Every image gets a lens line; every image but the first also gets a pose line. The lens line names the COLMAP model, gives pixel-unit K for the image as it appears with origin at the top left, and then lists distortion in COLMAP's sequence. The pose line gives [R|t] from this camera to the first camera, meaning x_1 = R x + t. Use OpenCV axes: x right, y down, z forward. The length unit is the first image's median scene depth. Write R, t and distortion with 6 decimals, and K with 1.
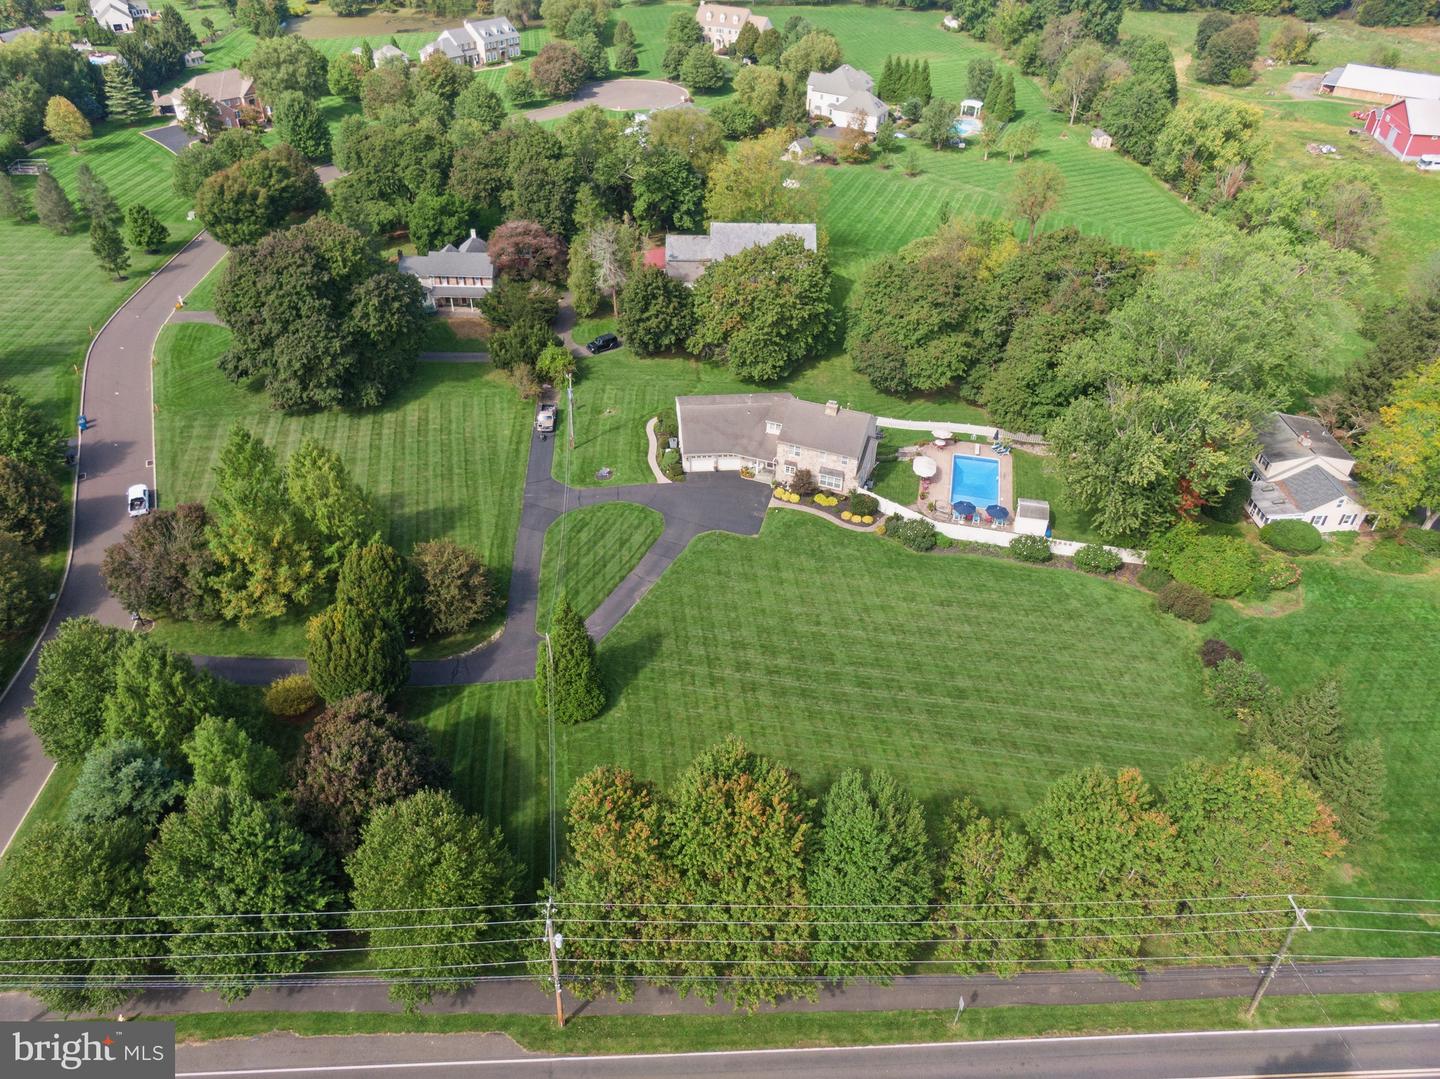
lens RADIAL K [[1022.0, 0, 716.6], [0, 1022.0, 536.0], [0, 0, 1]] dist [0.020283, -0.028436]
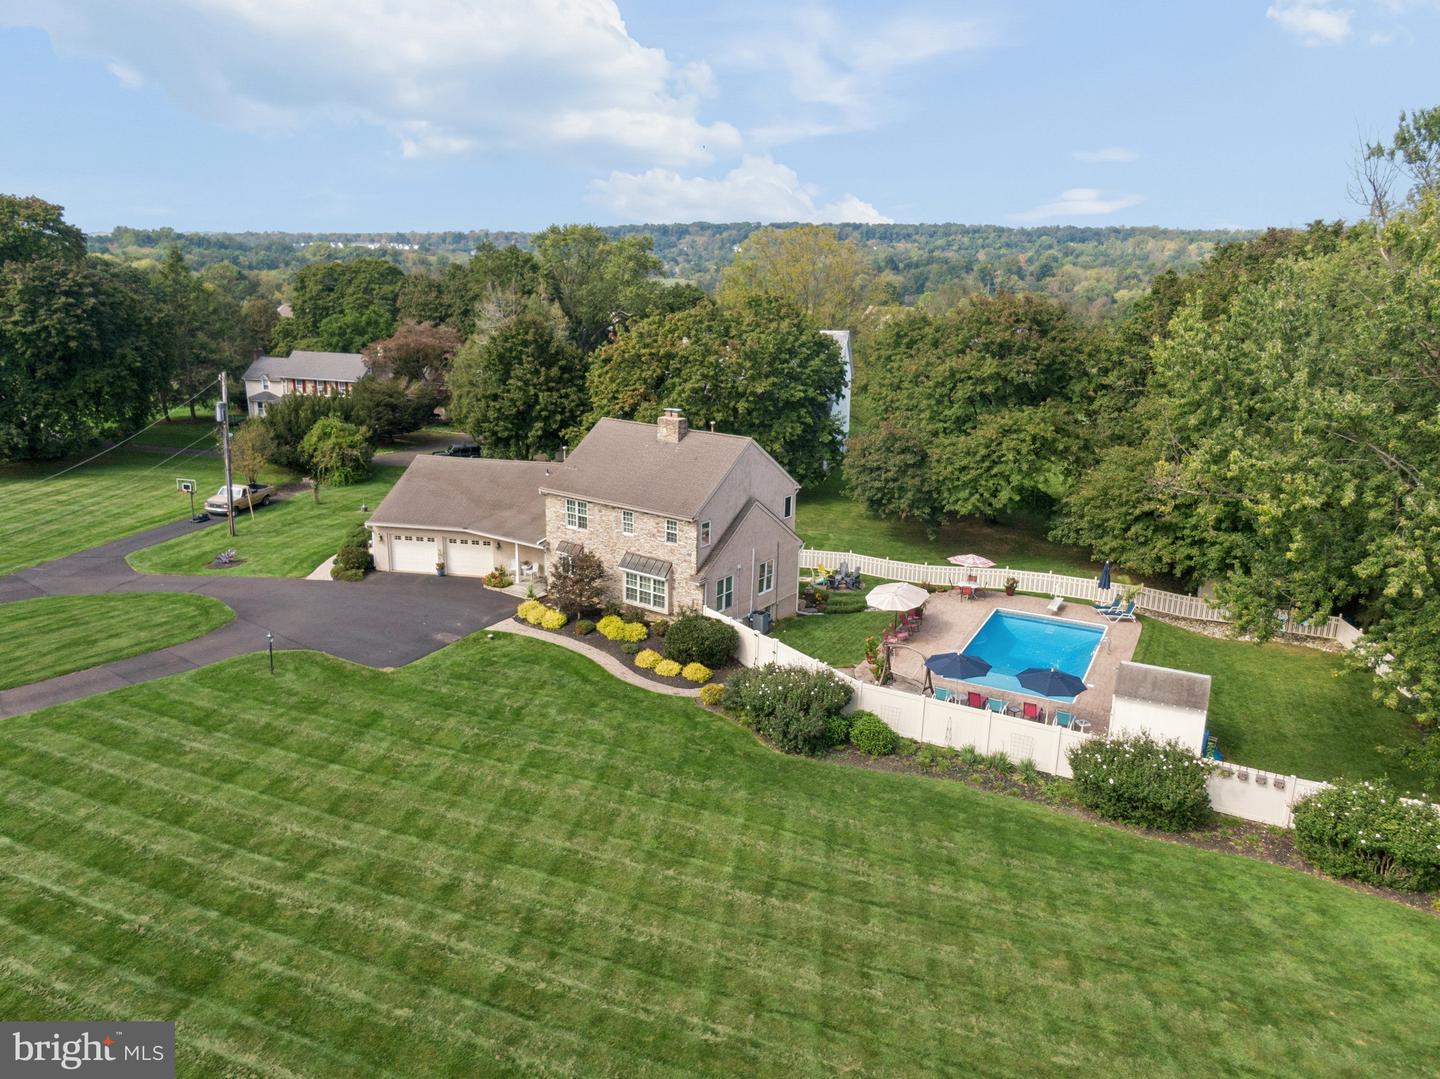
lens RADIAL K [[1022.0, 0, 716.6], [0, 1022.0, 536.0], [0, 0, 1]] dist [0.020283, -0.028436]
pose [[0.967251, 0.066618, -0.244925, 0.239951], [-0.157298, 0.914637, -0.372421, 0.076063], [0.199207, 0.398750, 0.895162, 0.628916]]
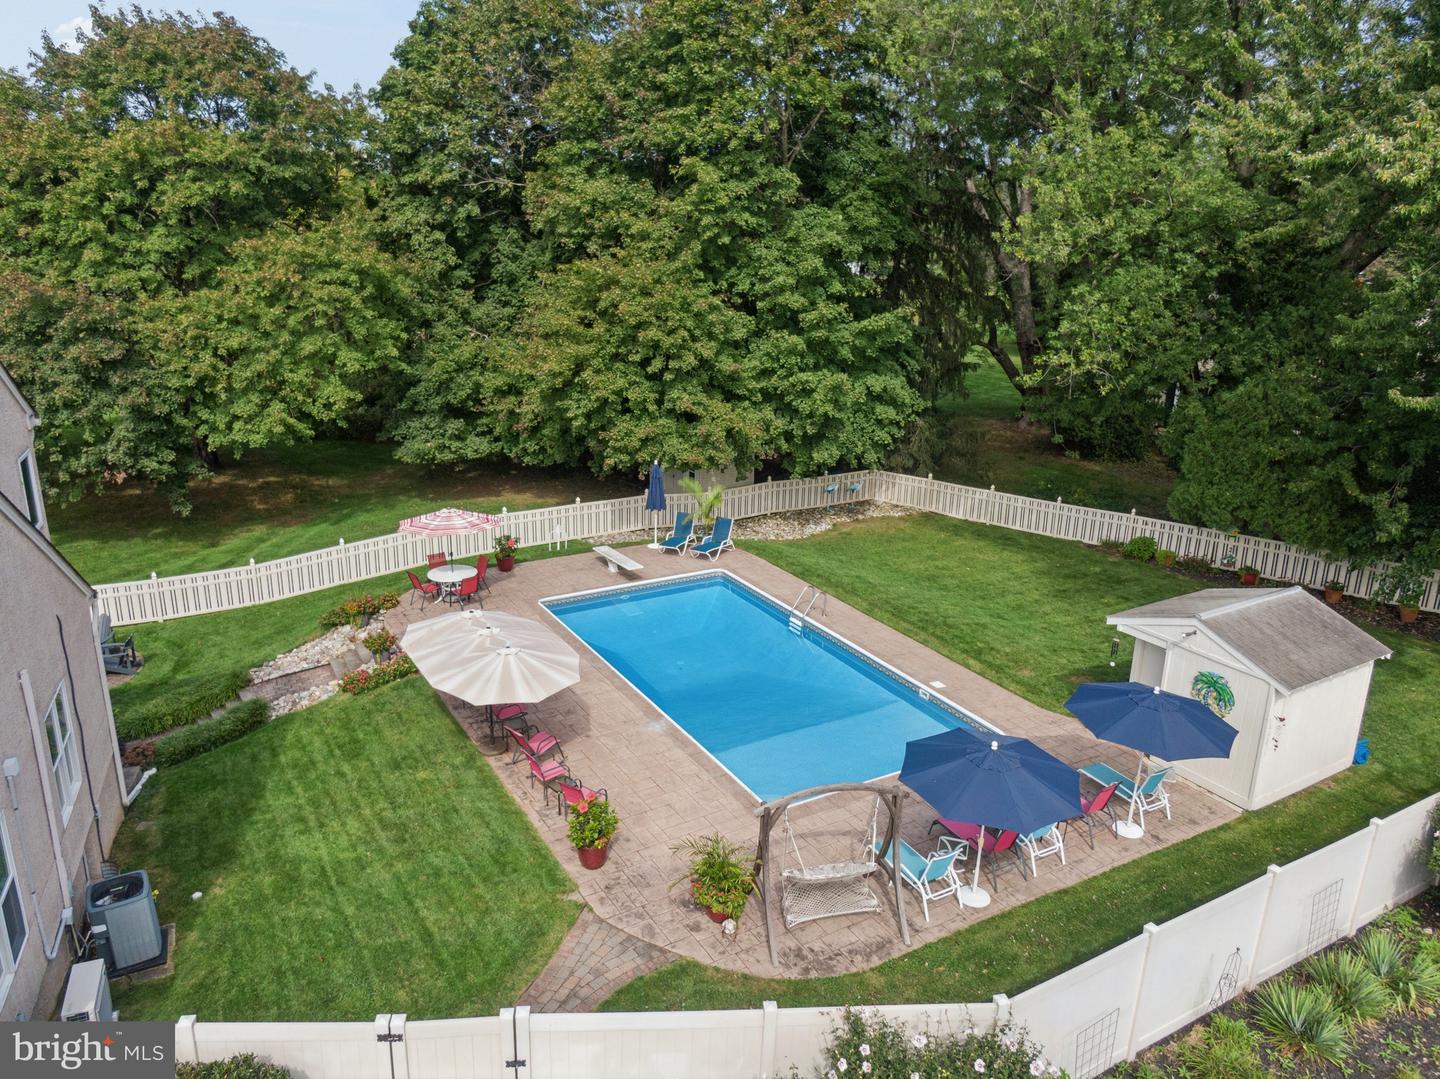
lens RADIAL K [[1022.0, 0, 716.6], [0, 1022.0, 536.0], [0, 0, 1]] dist [0.020283, -0.028436]
pose [[0.729533, -0.204823, 0.652555, 0.136933], [0.407320, 0.896565, -0.173957, -0.044922], [-0.549428, 0.392707, 0.737503, 0.890509]]
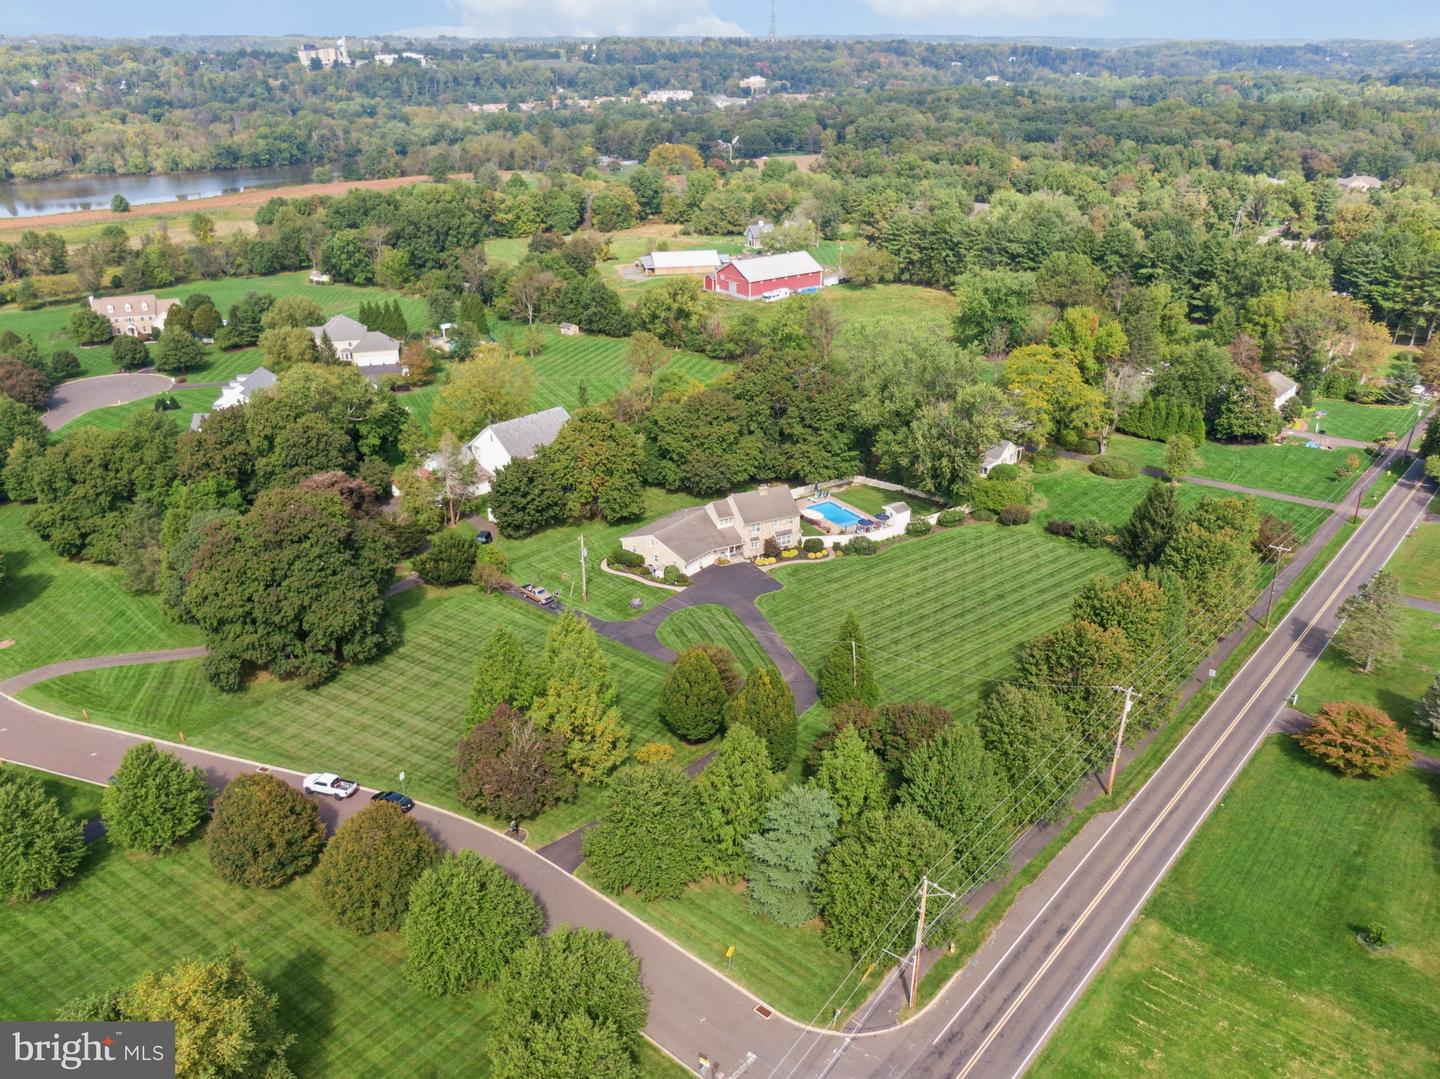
lens RADIAL K [[1053.0, 0, 720.0], [0, 1053.0, 539.5], [0, 0, 1]] dist [0.058470, -0.097075]
pose [[0.697780, -0.318470, 0.641623, -0.825489], [0.452983, 0.890068, -0.050844, -0.022783], [-0.554895, 0.326123, 0.765333, -0.001105]]
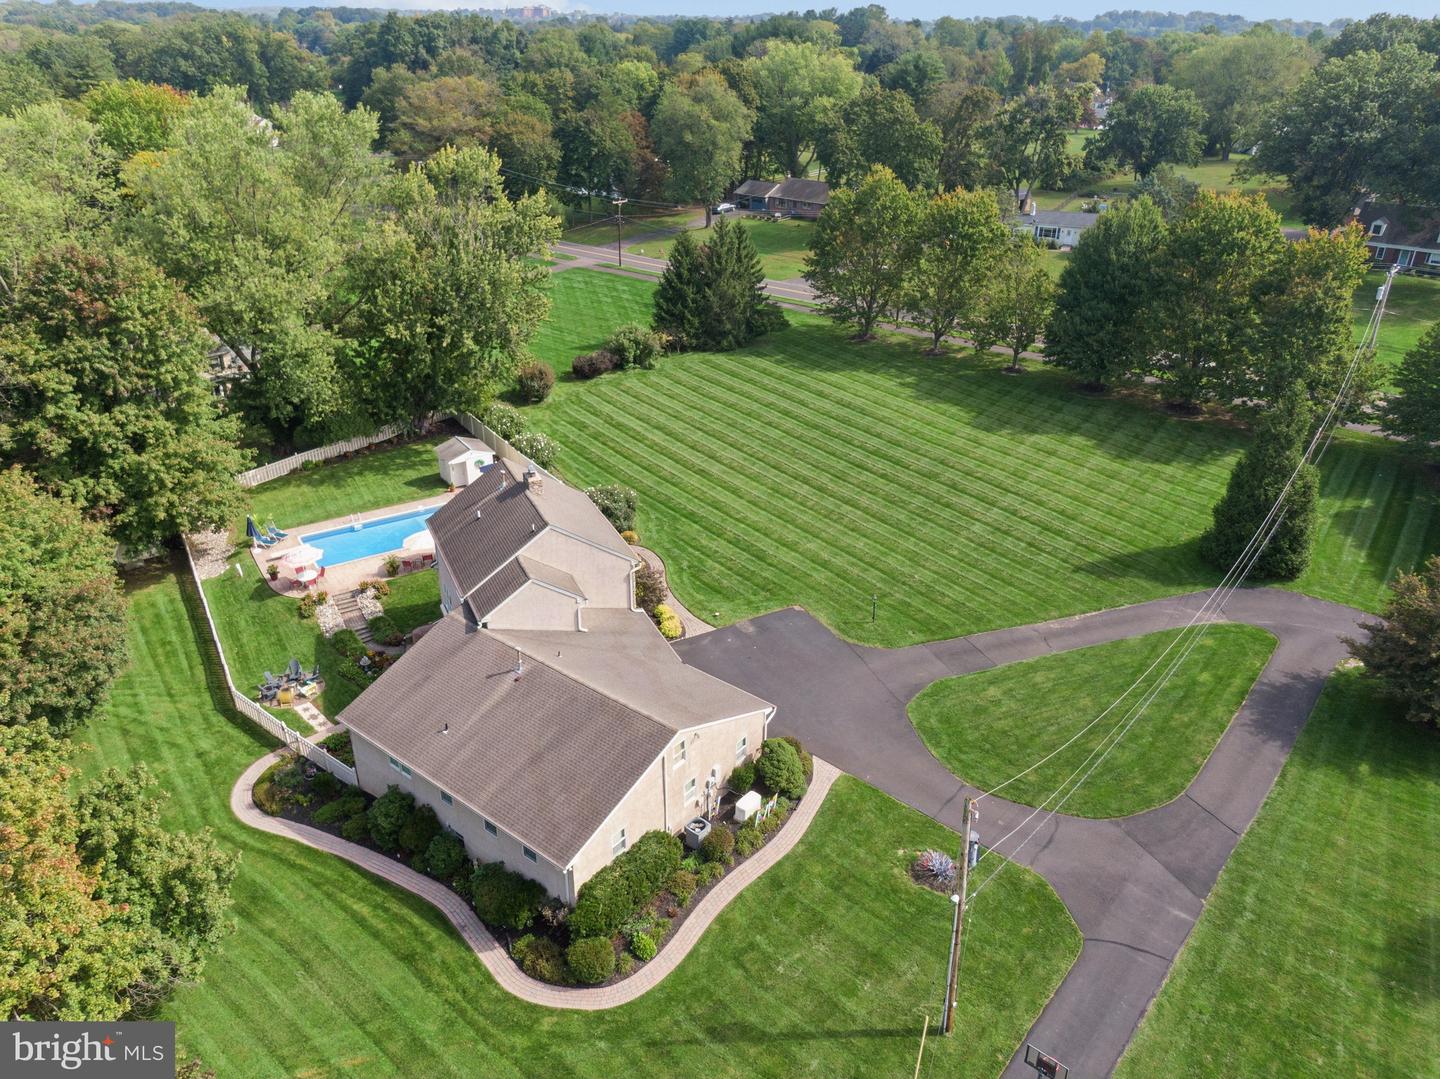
lens RADIAL K [[1022.0, 0, 716.6], [0, 1022.0, 536.0], [0, 0, 1]] dist [0.020283, -0.028436]
pose [[-0.719148, -0.334019, 0.609309, -0.240041], [0.403158, 0.513623, 0.757400, -0.432182], [-0.565941, 0.790331, -0.234709, 1.076679]]
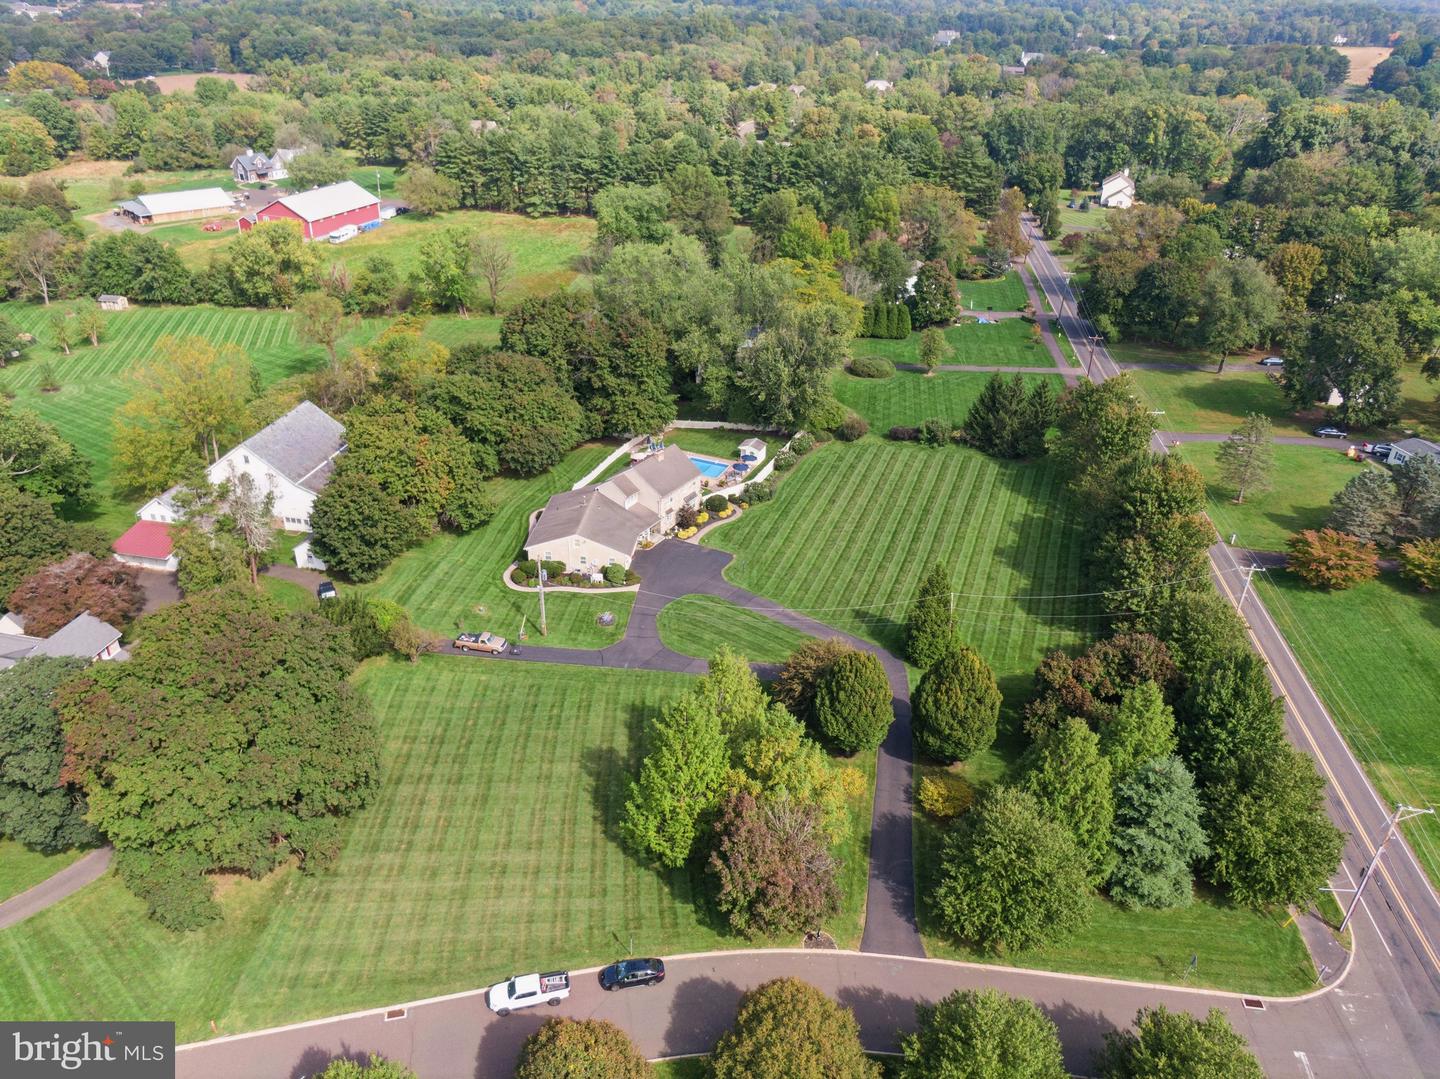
lens RADIAL K [[1022.0, 0, 716.6], [0, 1022.0, 536.0], [0, 0, 1]] dist [0.020283, -0.028436]
pose [[0.192183, -0.482717, 0.854430, -0.914813], [0.583149, 0.756443, 0.296193, -0.360756], [-0.789305, 0.441337, 0.426871, 0.487366]]
